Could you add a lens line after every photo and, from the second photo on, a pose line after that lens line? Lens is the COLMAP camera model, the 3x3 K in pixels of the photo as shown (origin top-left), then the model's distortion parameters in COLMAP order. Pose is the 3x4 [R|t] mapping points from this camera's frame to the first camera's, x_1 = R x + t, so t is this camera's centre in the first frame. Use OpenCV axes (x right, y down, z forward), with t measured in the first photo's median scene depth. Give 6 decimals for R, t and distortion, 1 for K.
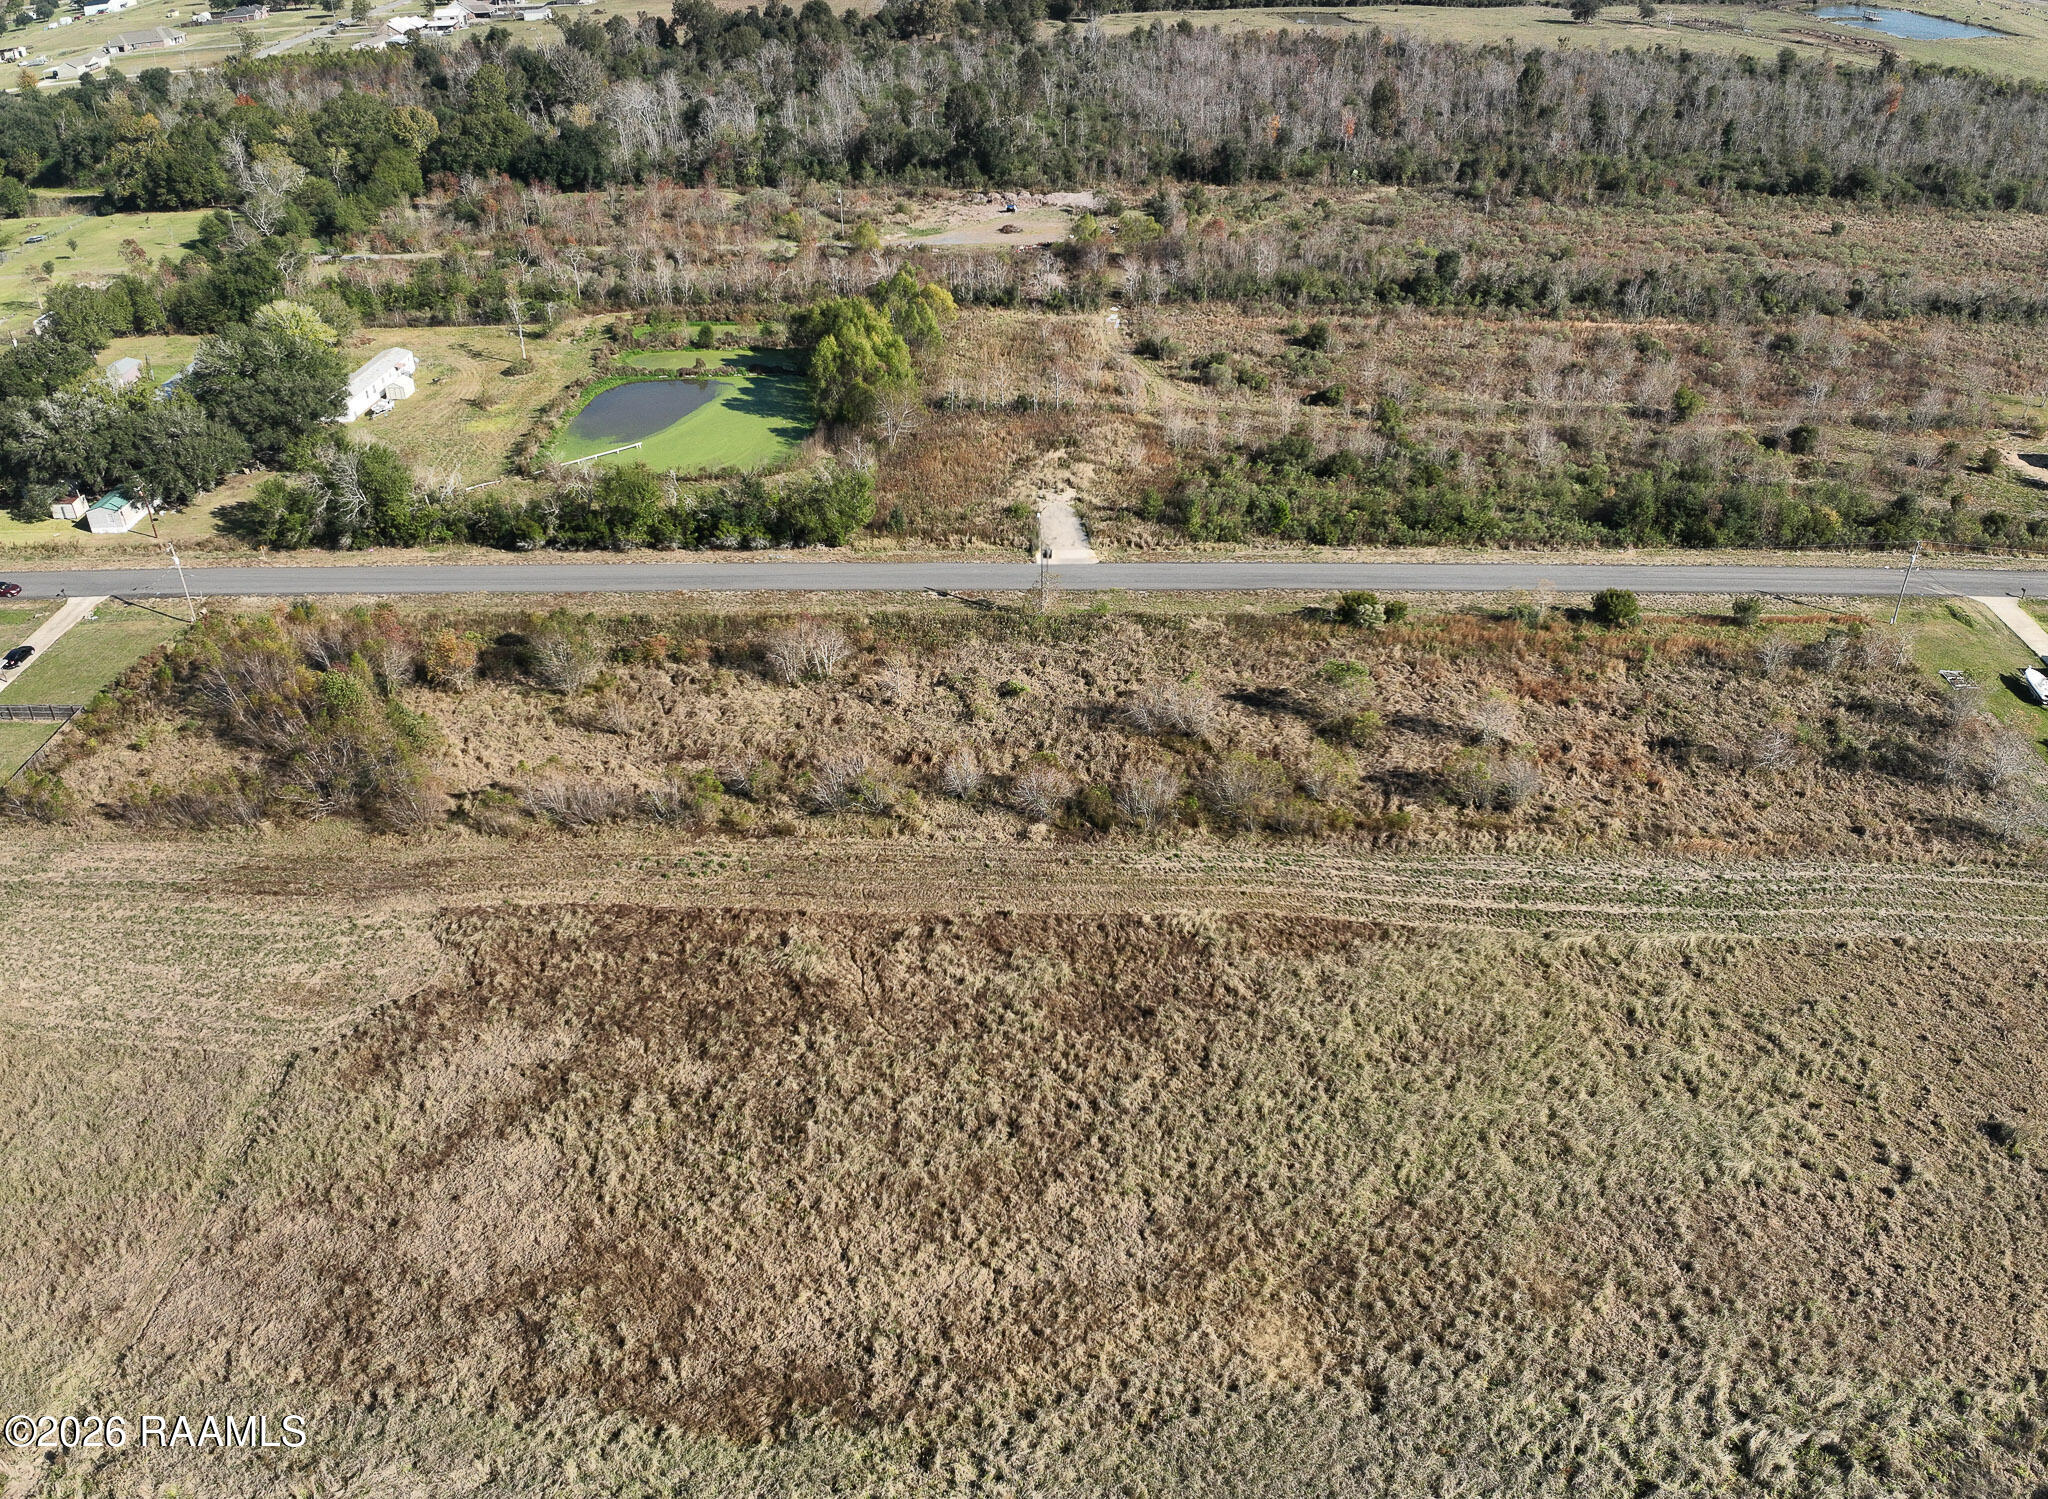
lens RADIAL K [[1536.0, 0, 1039.8], [0, 1536.0, 733.3], [0, 0, 1]] dist [-0.096580, -0.027388]
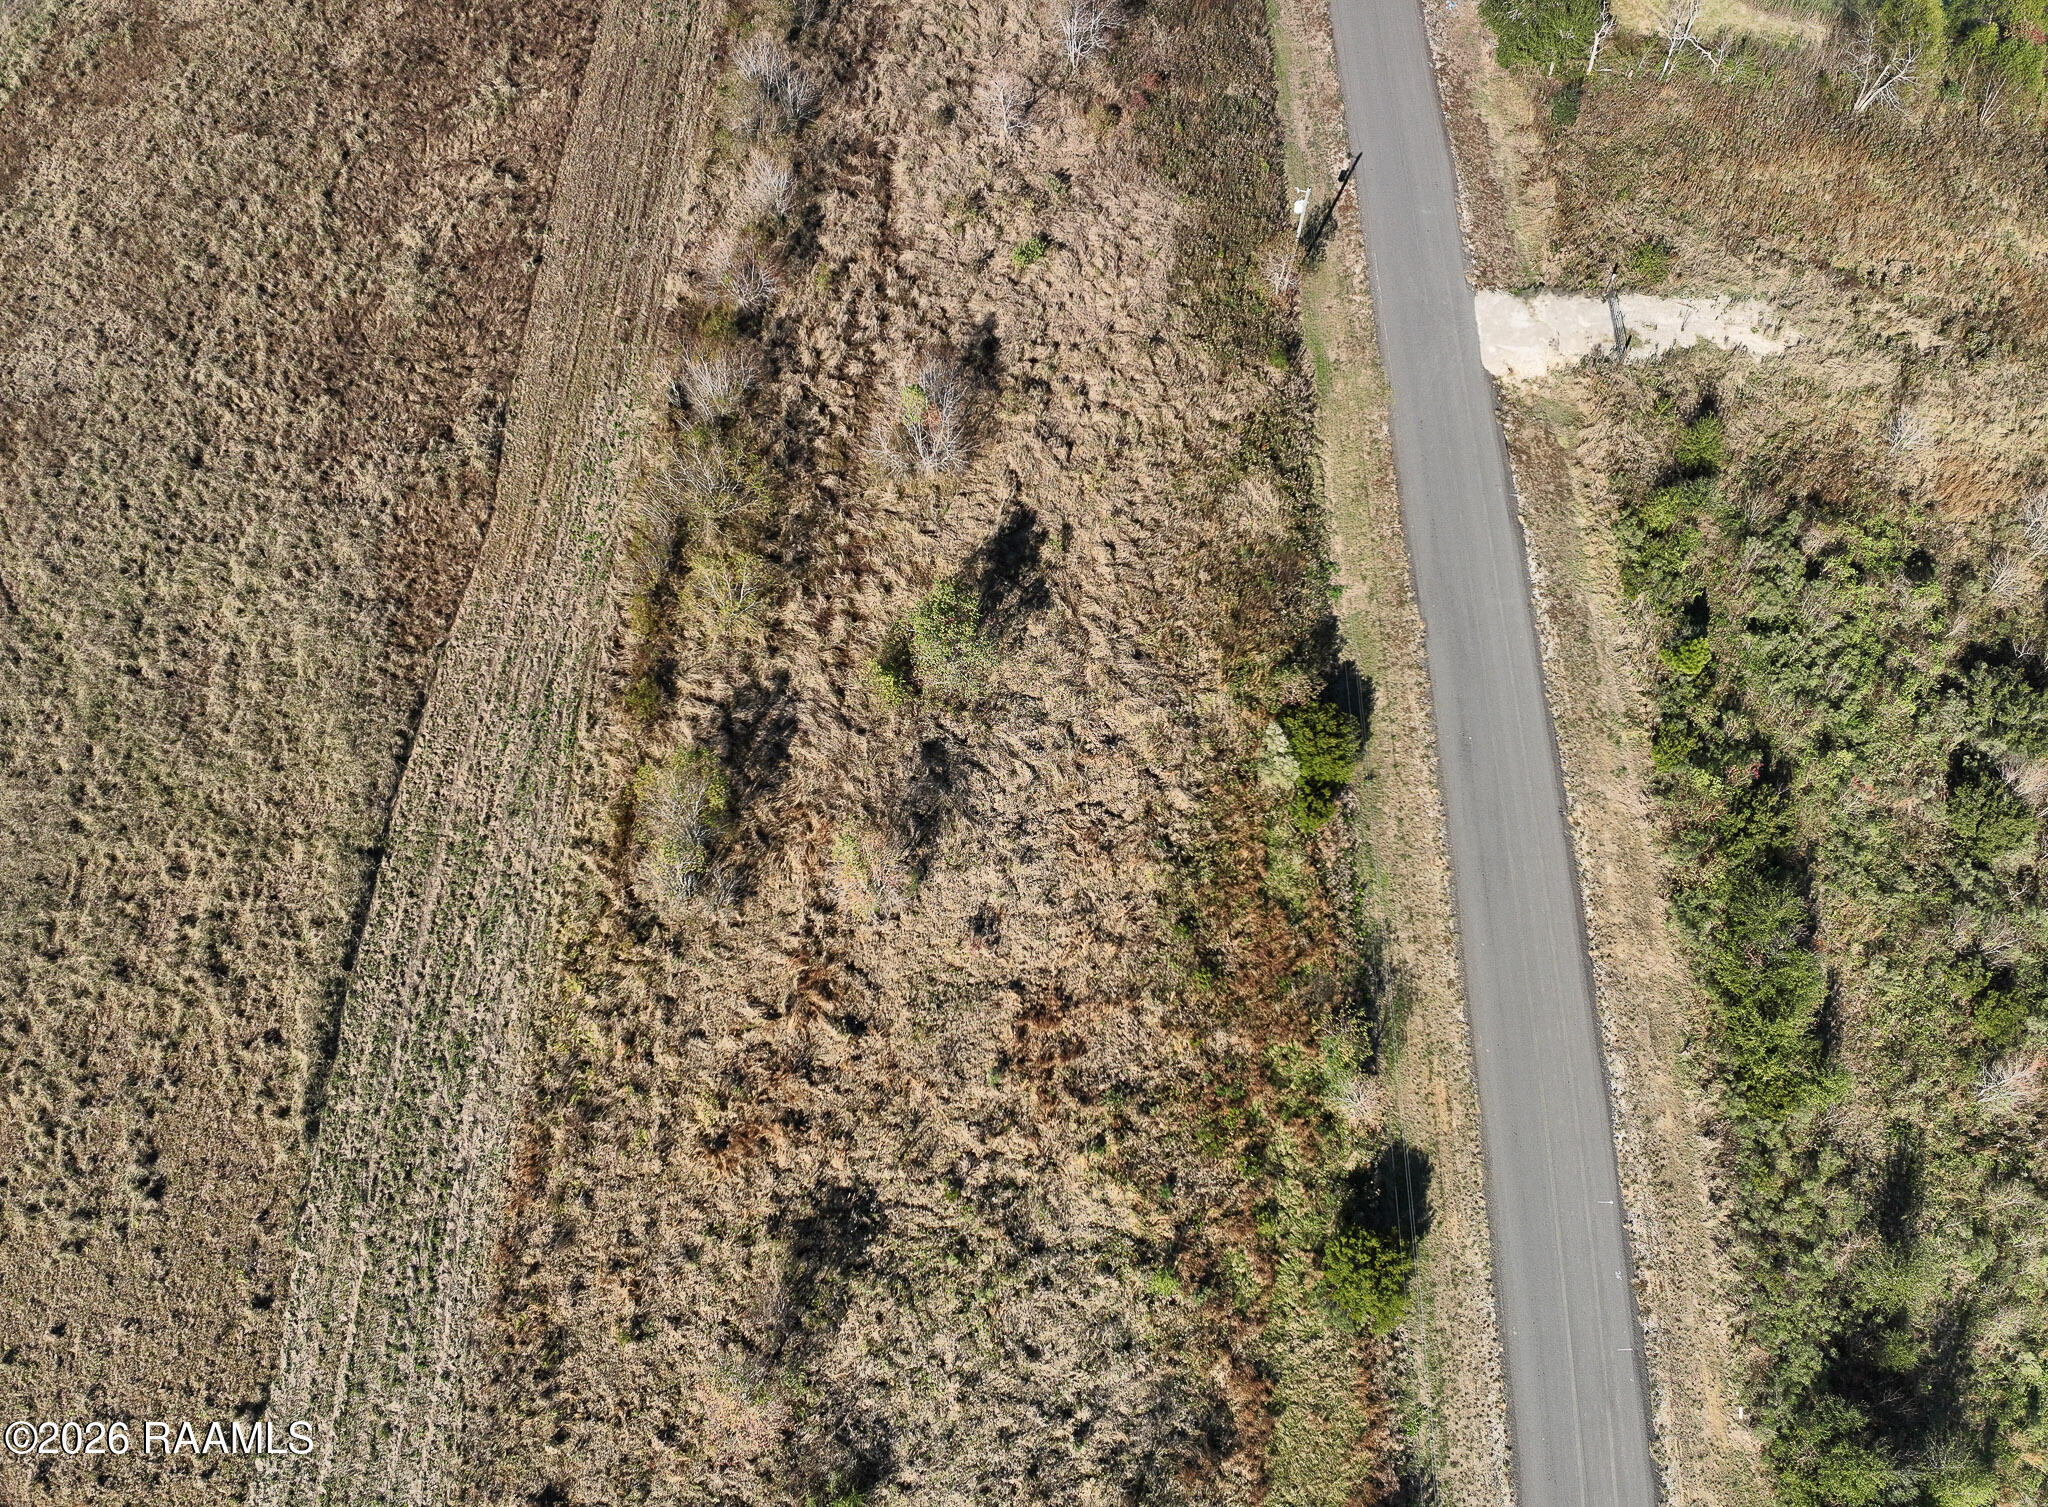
lens RADIAL K [[1516.3, 0, 1024.4], [0, 1516.3, 753.8], [0, 0, 1]] dist [-0.098526, -0.022093]
pose [[0.006255, 0.906494, -0.422171, 0.449426], [-0.547222, 0.356459, 0.757288, -0.435150], [0.836964, 0.226284, 0.498283, 0.699566]]
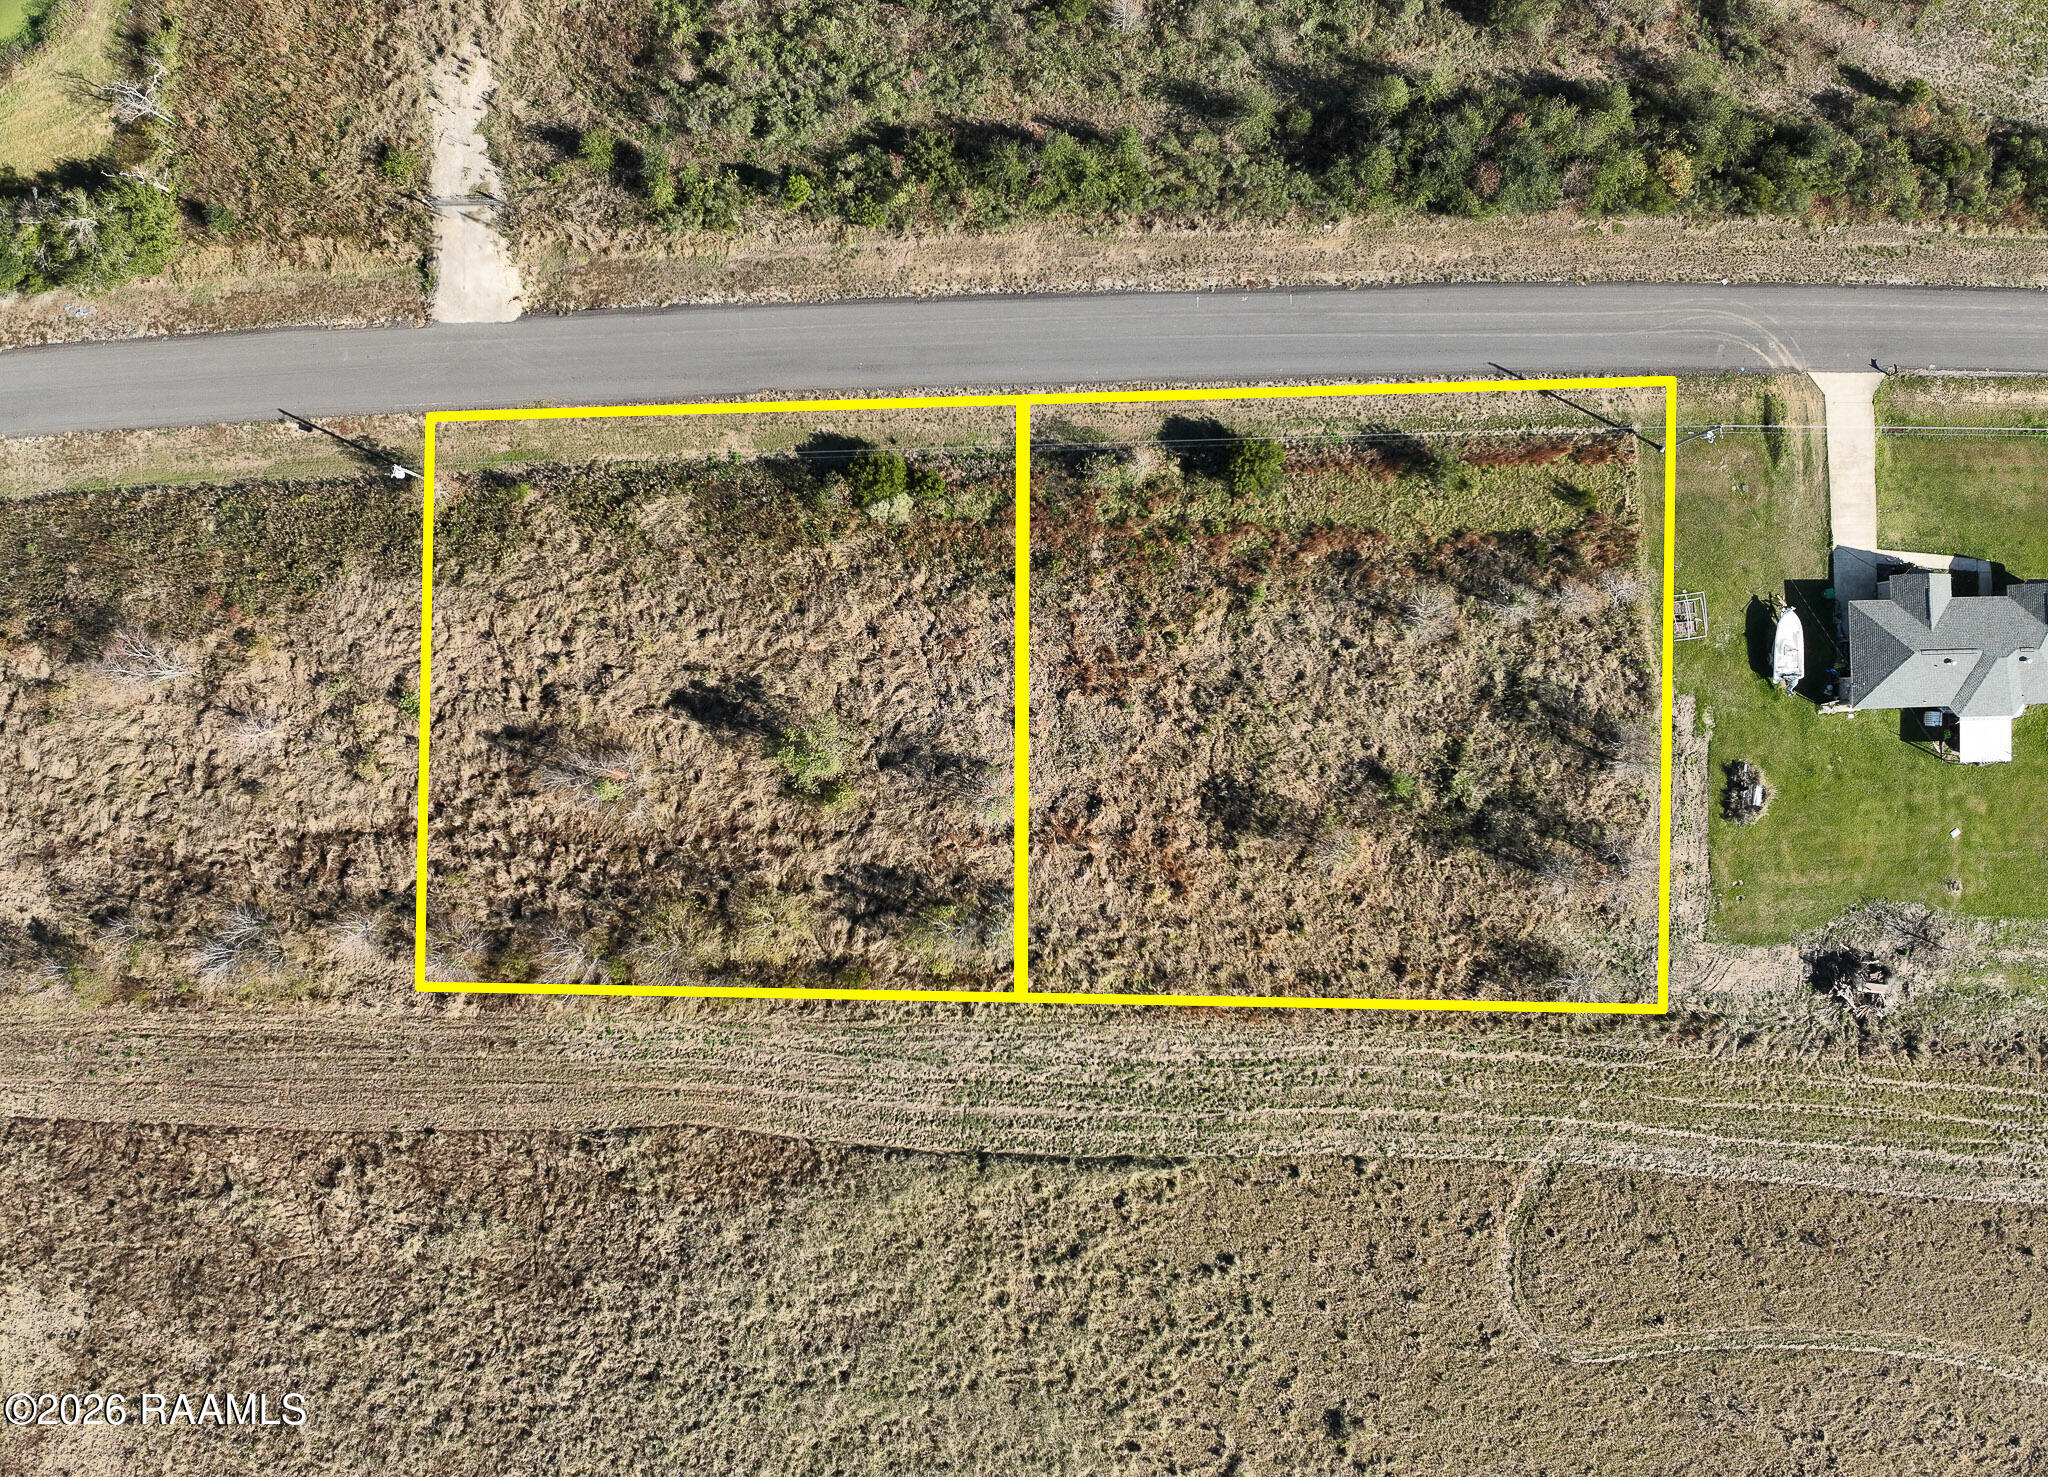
lens RADIAL K [[1518.6, 0, 1033.8], [0, 1518.6, 731.2], [0, 0, 1]] dist [-0.100159, -0.020450]
pose [[0.999255, -0.038081, 0.006206, 0.286704], [0.015074, 0.533376, 0.845744, -0.639266], [-0.035516, -0.845020, 0.533553, 0.557443]]
